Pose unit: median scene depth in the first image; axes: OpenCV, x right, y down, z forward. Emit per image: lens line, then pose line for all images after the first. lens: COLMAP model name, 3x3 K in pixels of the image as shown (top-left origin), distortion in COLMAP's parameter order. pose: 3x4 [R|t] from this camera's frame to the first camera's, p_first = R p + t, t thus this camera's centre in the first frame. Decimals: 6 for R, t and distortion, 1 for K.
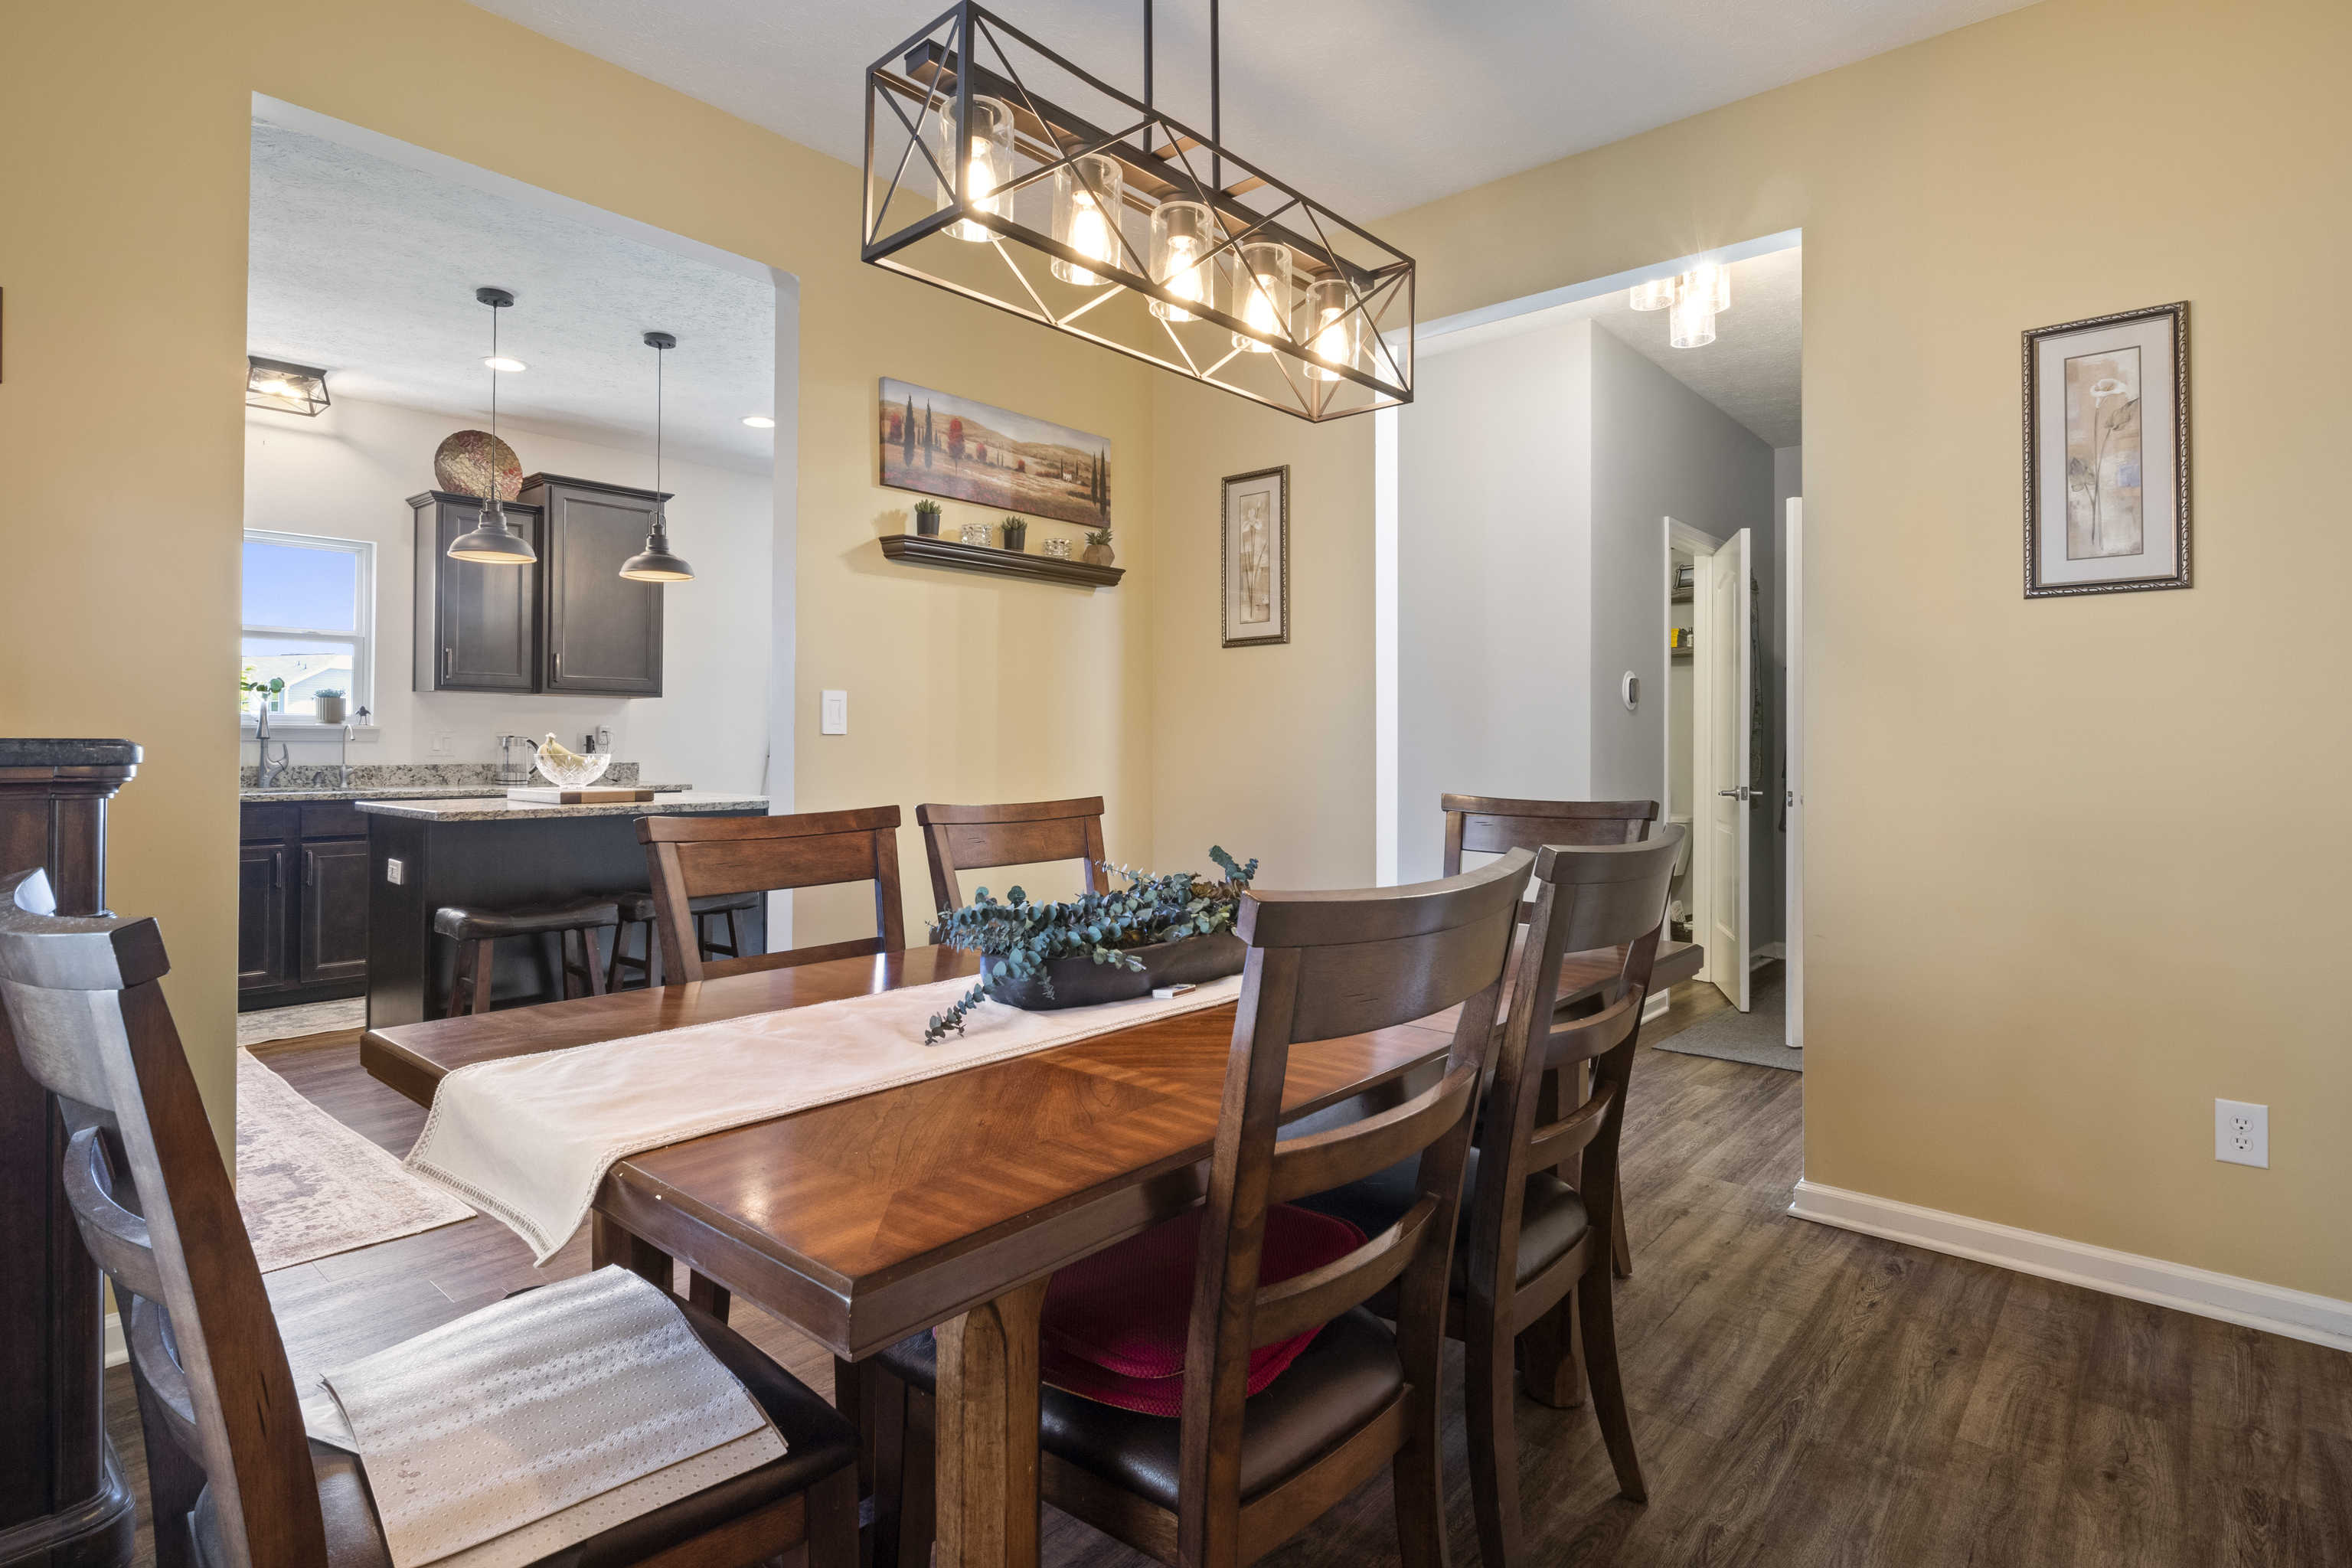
lens RADIAL K [[1177.7, 0, 1176.0], [0, 1177.7, 784.0], [0, 0, 1]] dist [-0.009647, 0.000576]
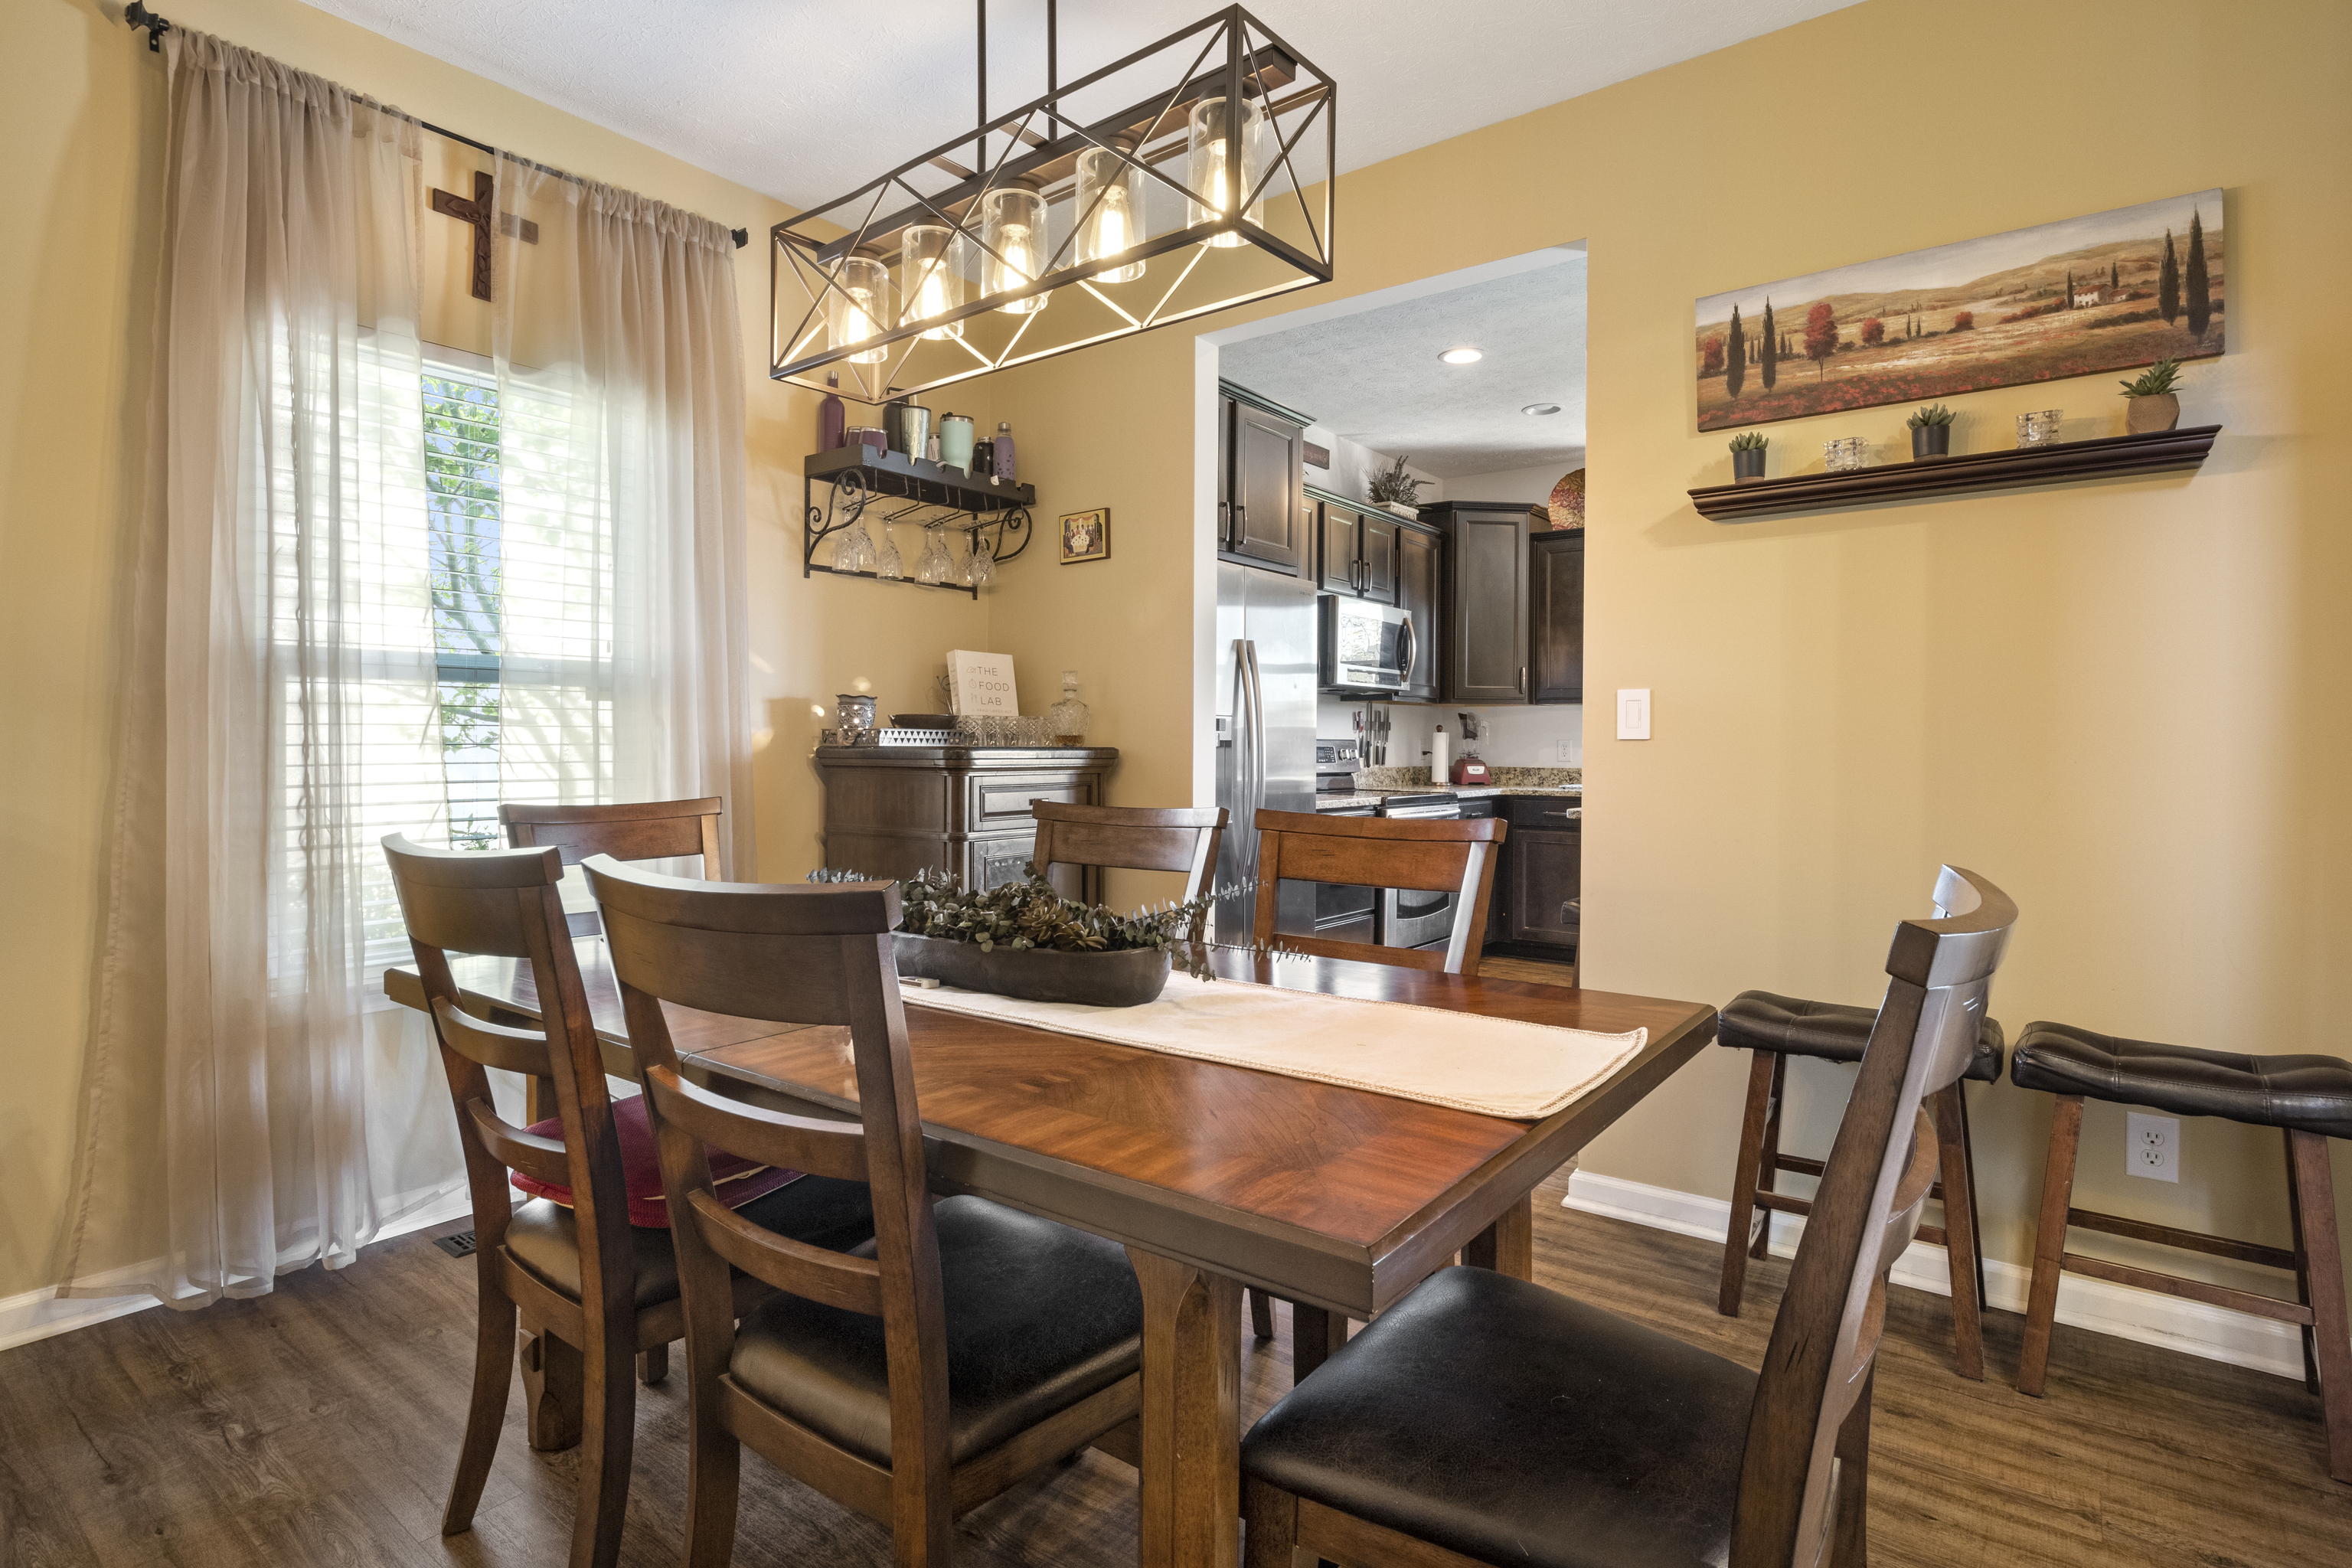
lens RADIAL K [[1187.0, 0, 1173.5], [0, 1187.0, 756.1], [0, 0, 1]] dist [-0.008879, 0.001018]
pose [[0.055072, 0.007660, -0.998453, 0.502527], [-0.038964, 0.999225, 0.005516, -0.019973], [0.997722, 0.038600, 0.055328, 0.555223]]
